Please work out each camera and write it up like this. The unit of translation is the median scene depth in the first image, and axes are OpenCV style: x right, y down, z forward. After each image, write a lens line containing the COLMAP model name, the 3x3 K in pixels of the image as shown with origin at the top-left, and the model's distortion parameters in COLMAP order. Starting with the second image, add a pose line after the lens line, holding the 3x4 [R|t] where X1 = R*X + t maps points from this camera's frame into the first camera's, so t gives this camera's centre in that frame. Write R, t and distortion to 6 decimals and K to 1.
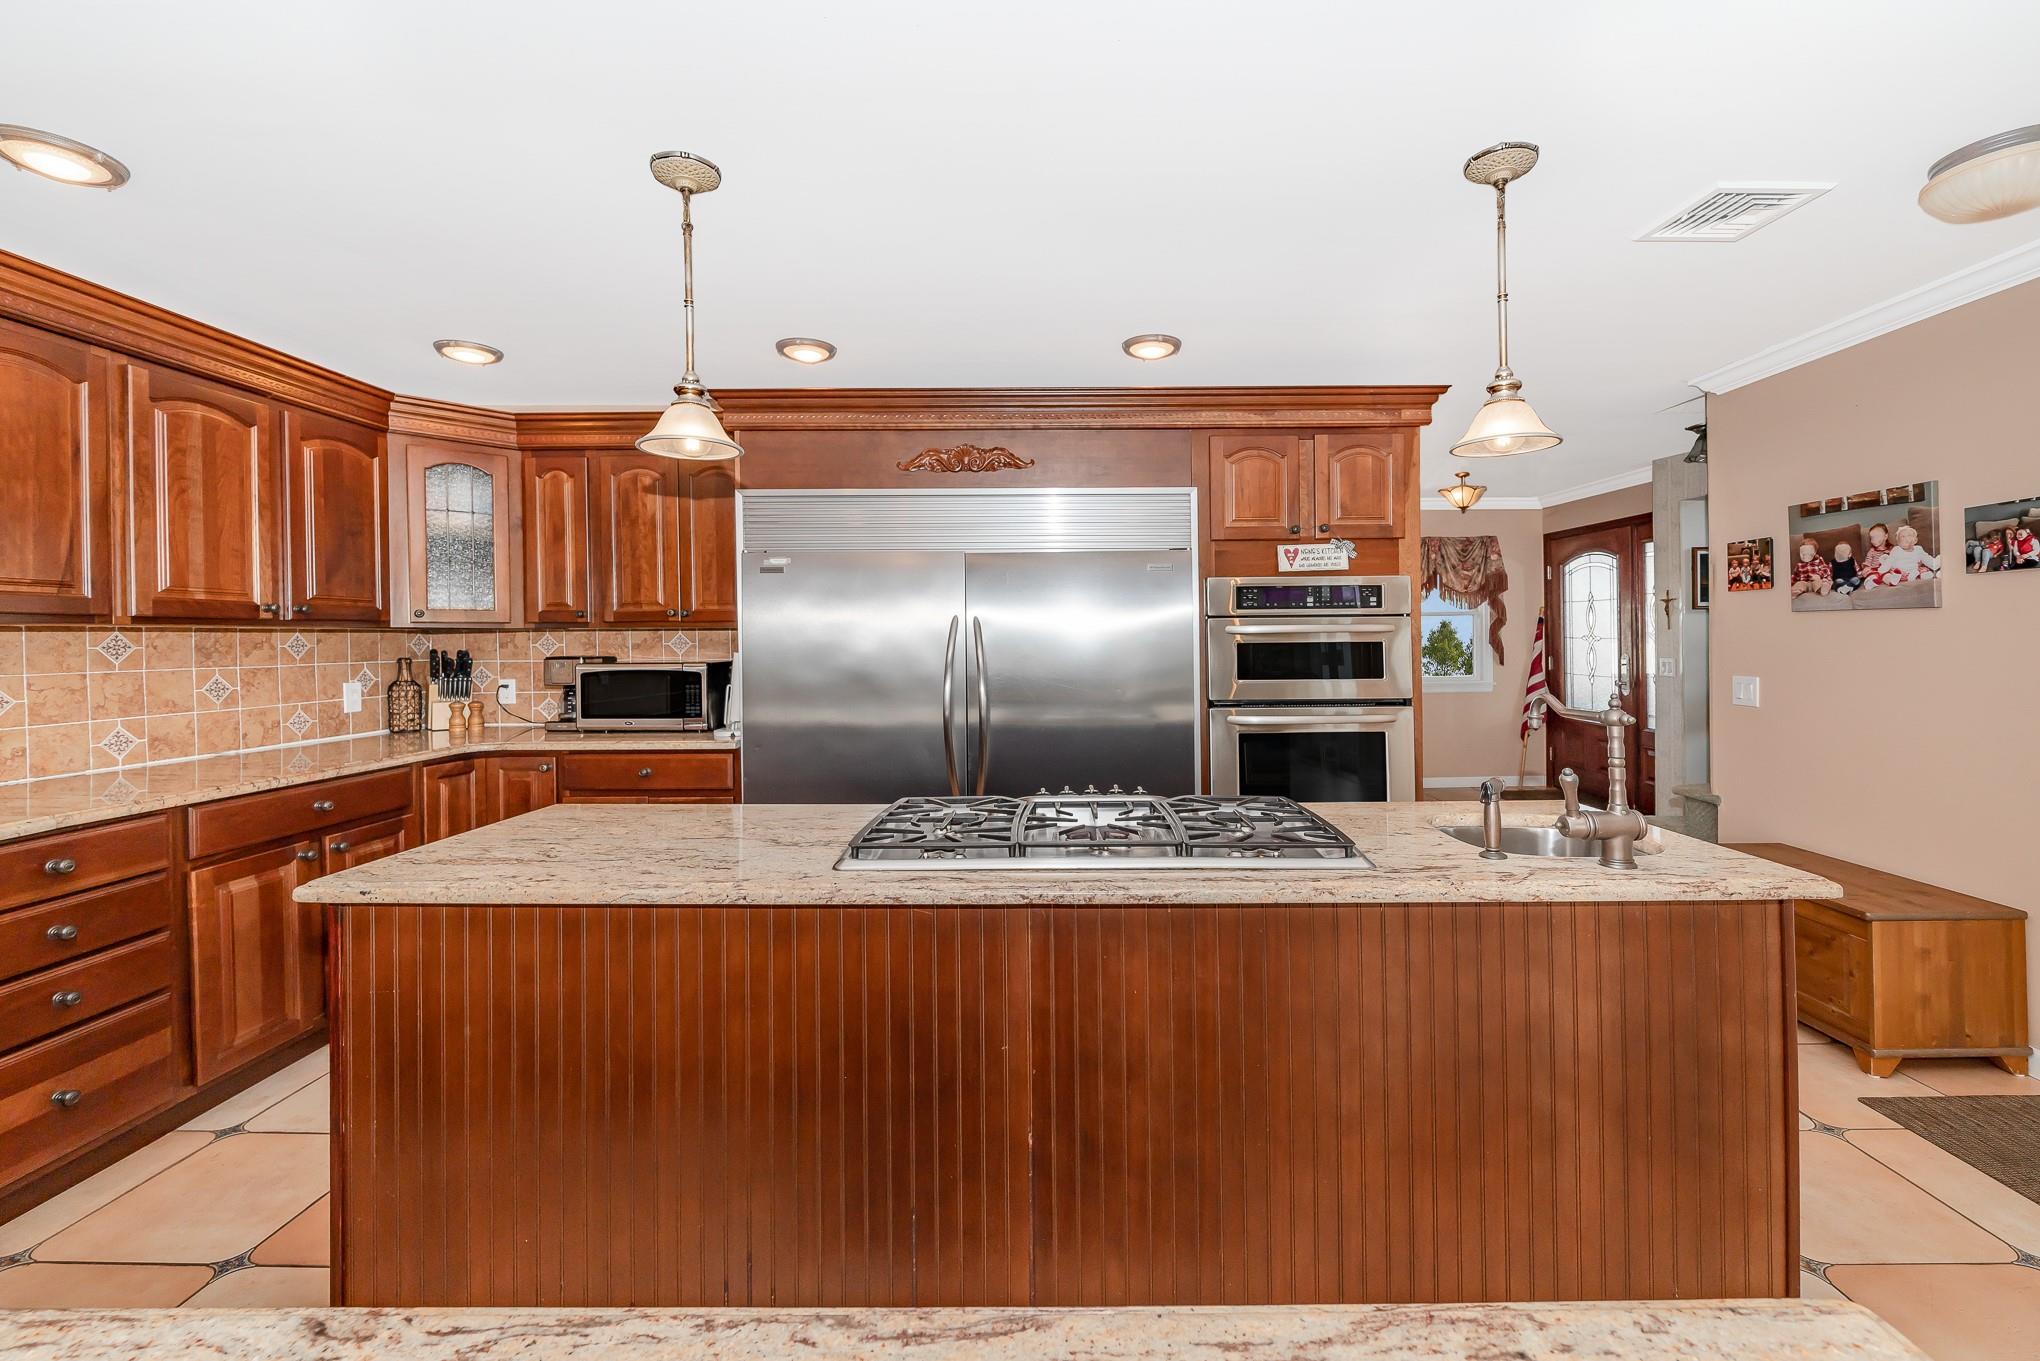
lens RADIAL K [[859.3, 0, 1031.6], [0, 859.3, 634.2], [0, 0, 1]] dist [-0.000247, -0.001076]
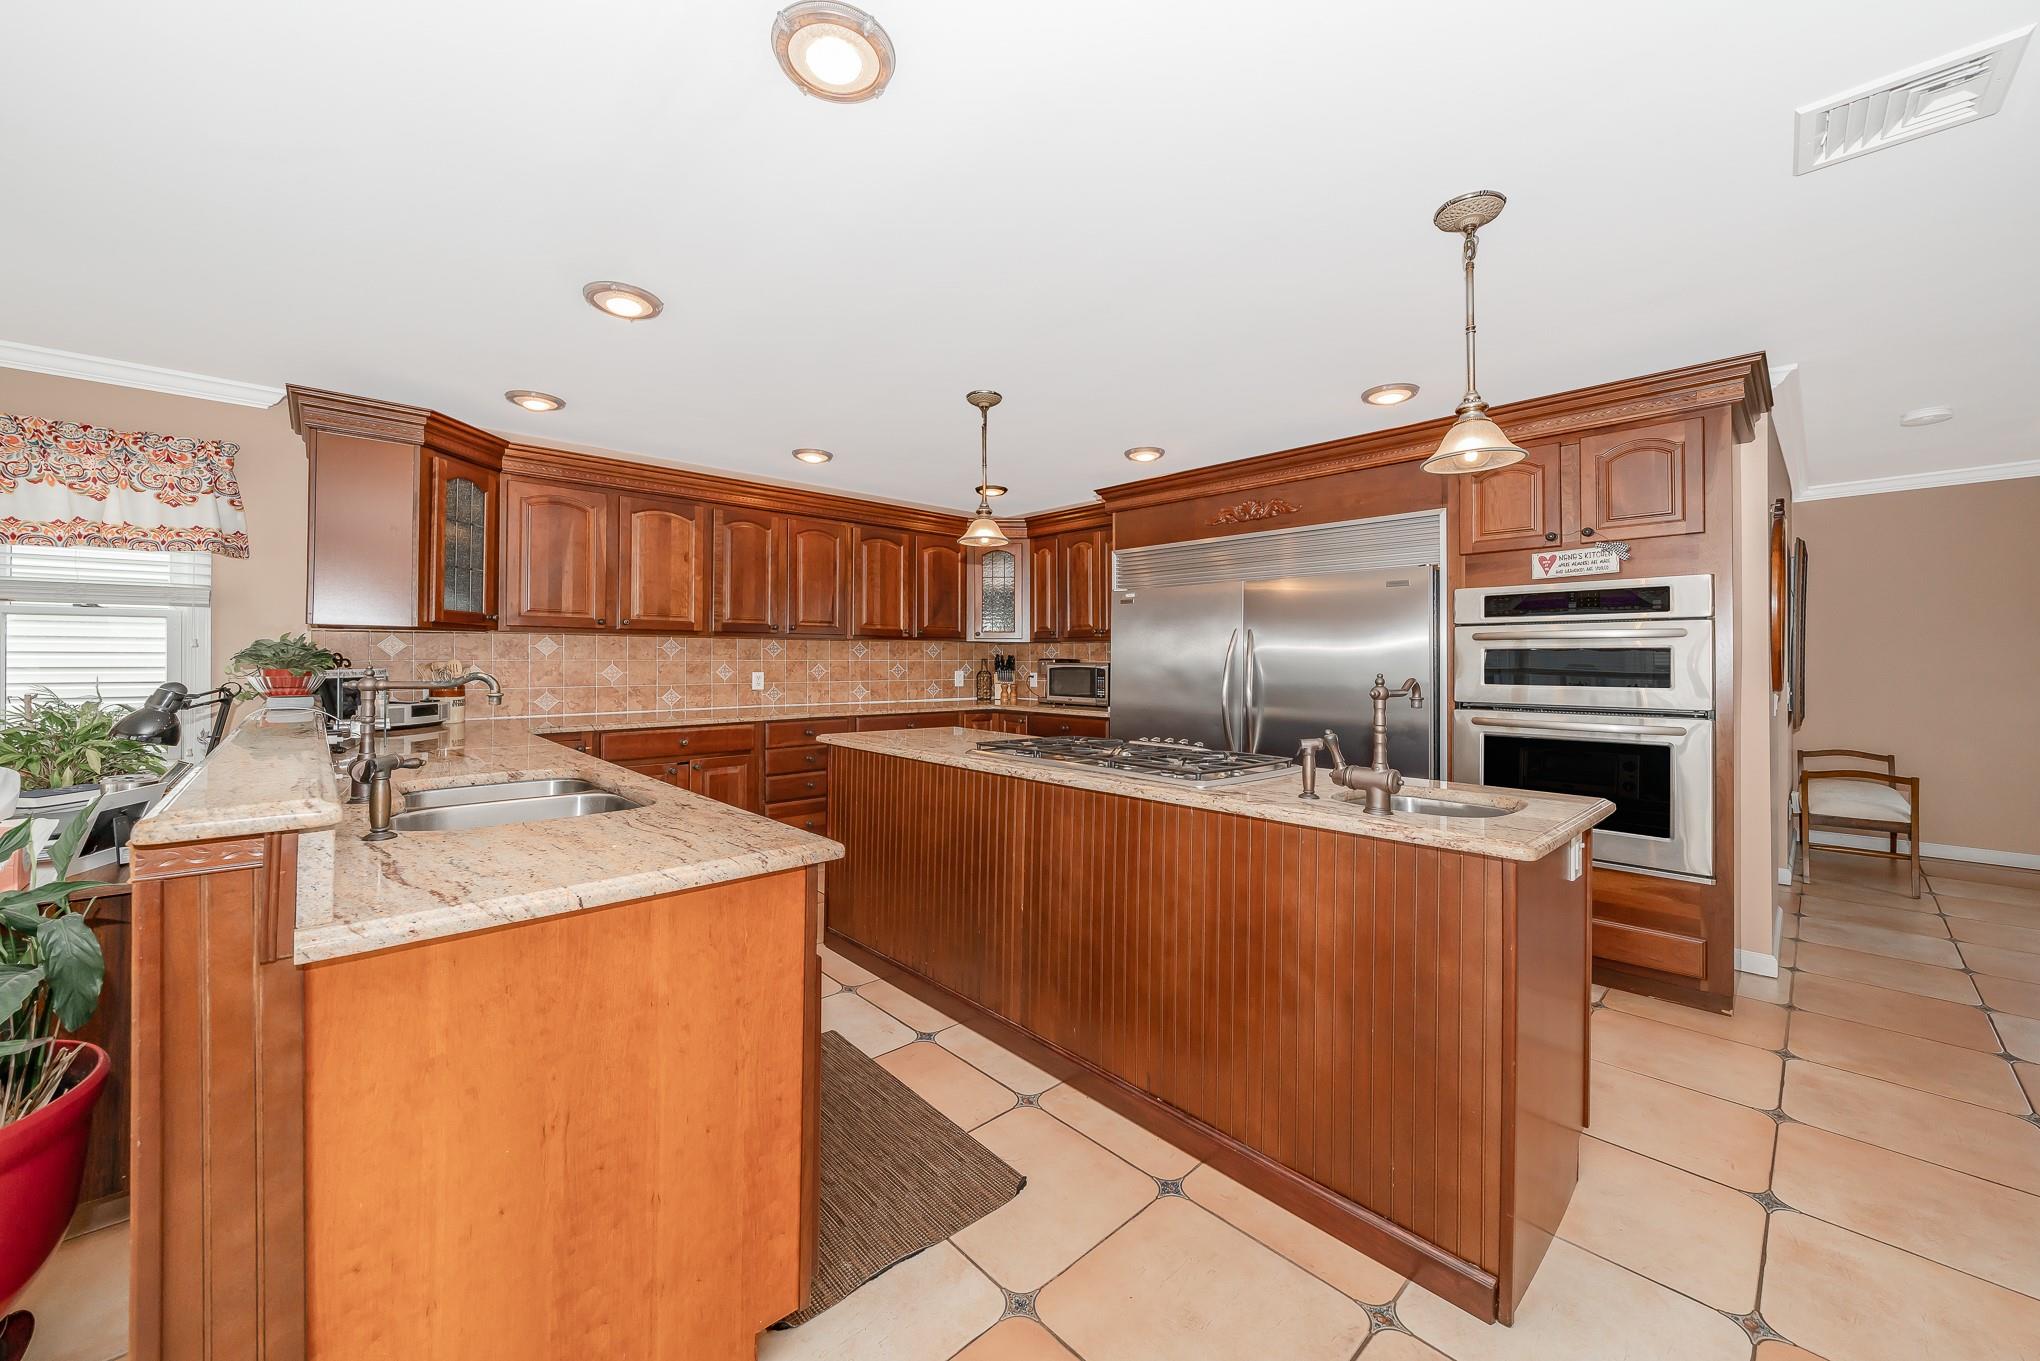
lens RADIAL K [[747.1, 0, 1019.4], [0, 747.1, 634.2], [0, 0, 1]] dist [-0.002407, -0.000182]
pose [[0.694426, -0.015832, -0.719390, 0.507817], [-0.006417, 0.999582, -0.028193, 0.021570], [0.719536, 0.024194, 0.694034, -0.055107]]
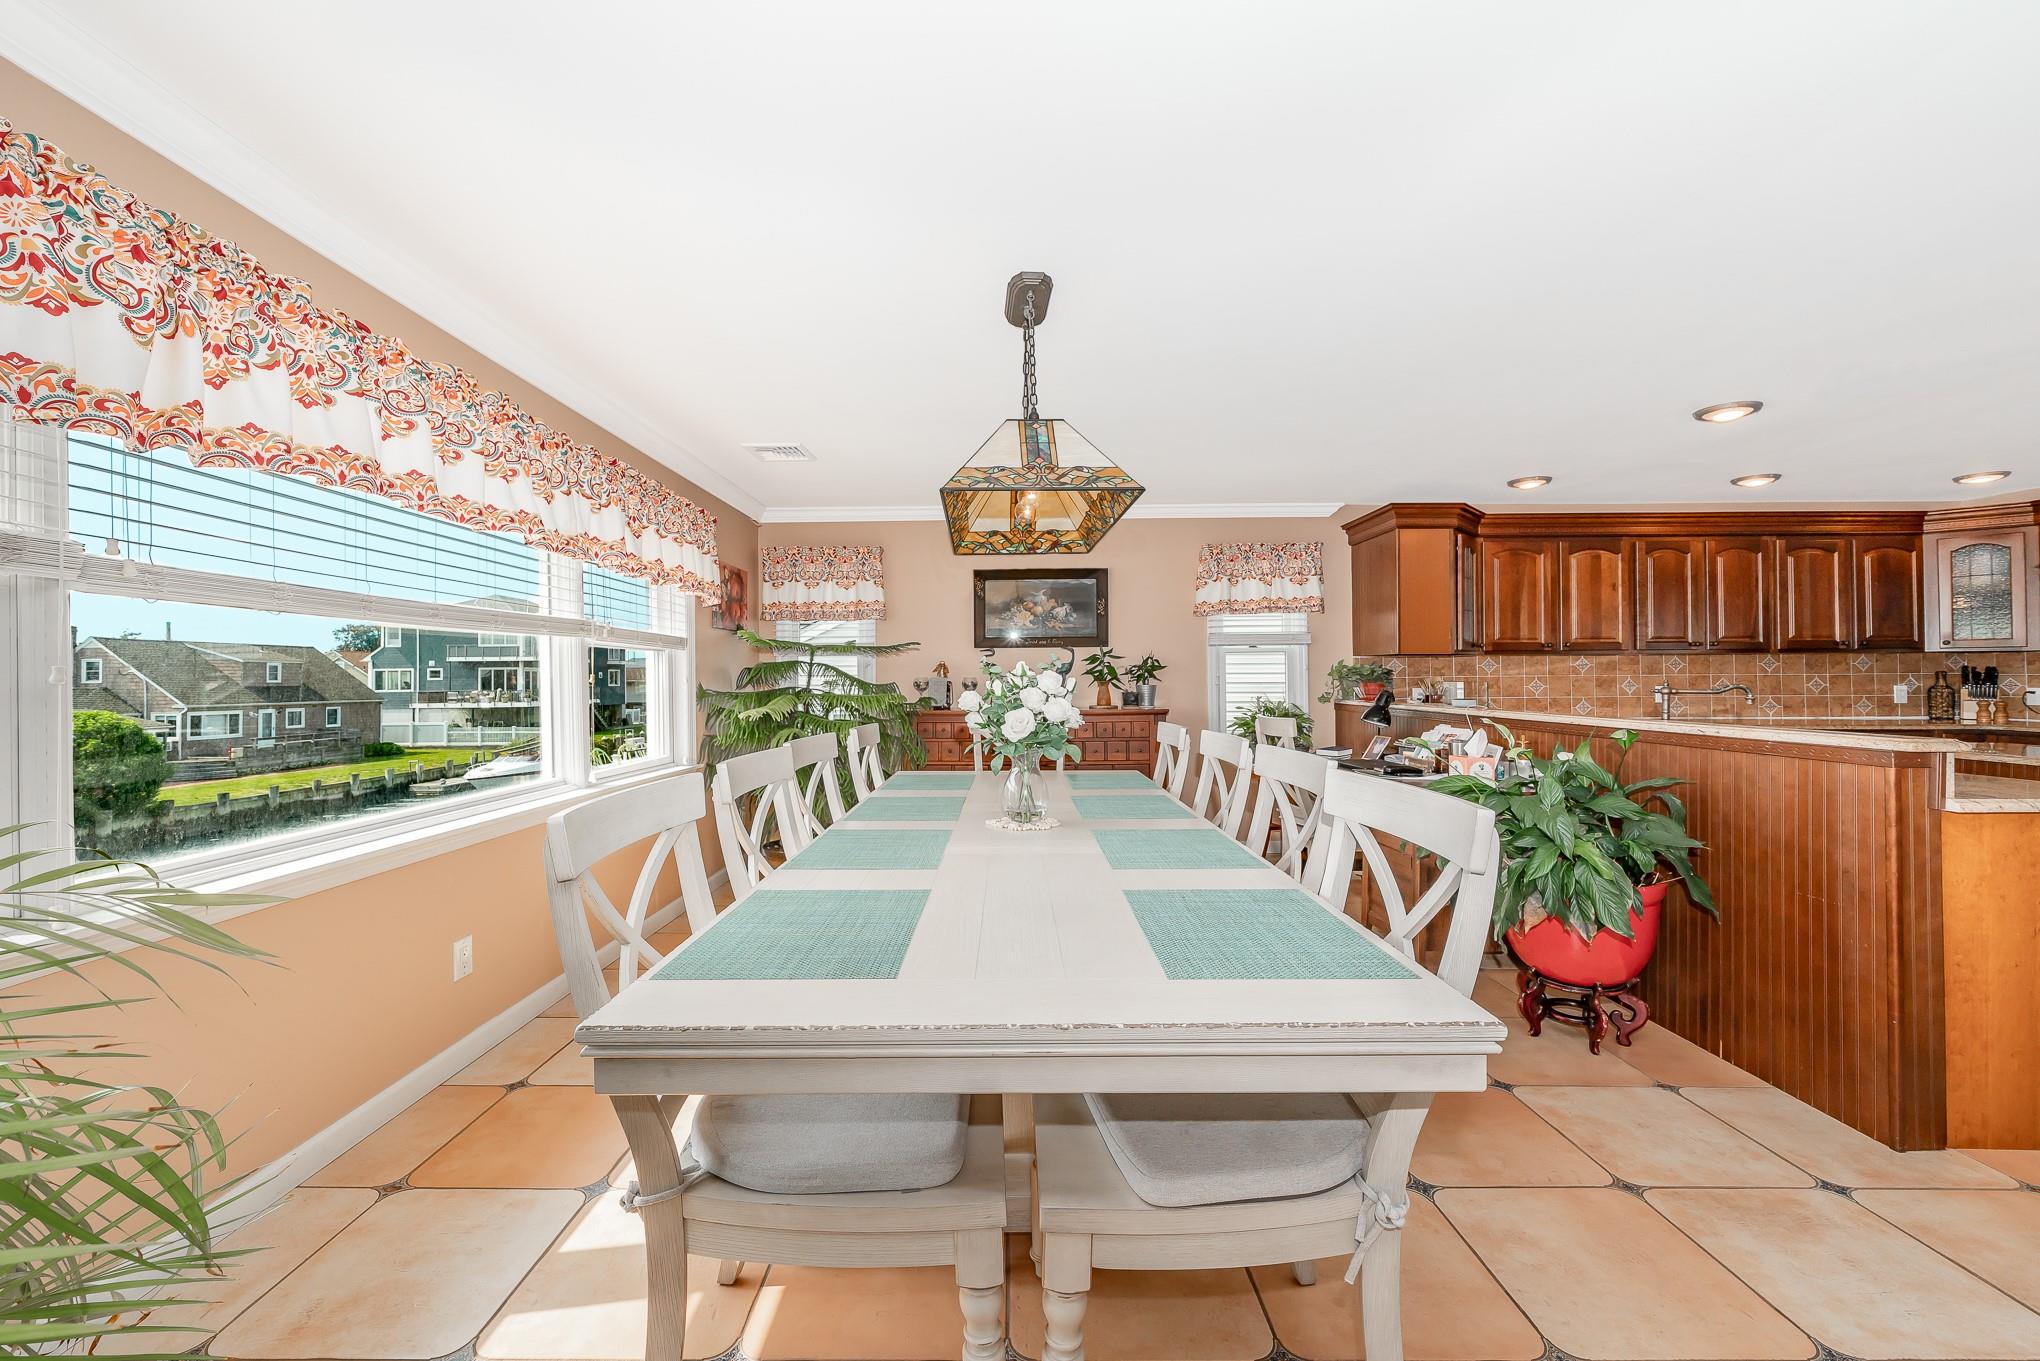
lens RADIAL K [[790.8, 0, 1020.0], [0, 790.8, 680.5], [0, 0, 1]] dist [0.000573, 0.000127]
pose [[0.023051, 0.010049, -0.999684, 0.727338], [0.007615, 0.999919, 0.010227, 0.018624], [0.999705, -0.007848, 0.022972, -0.766947]]
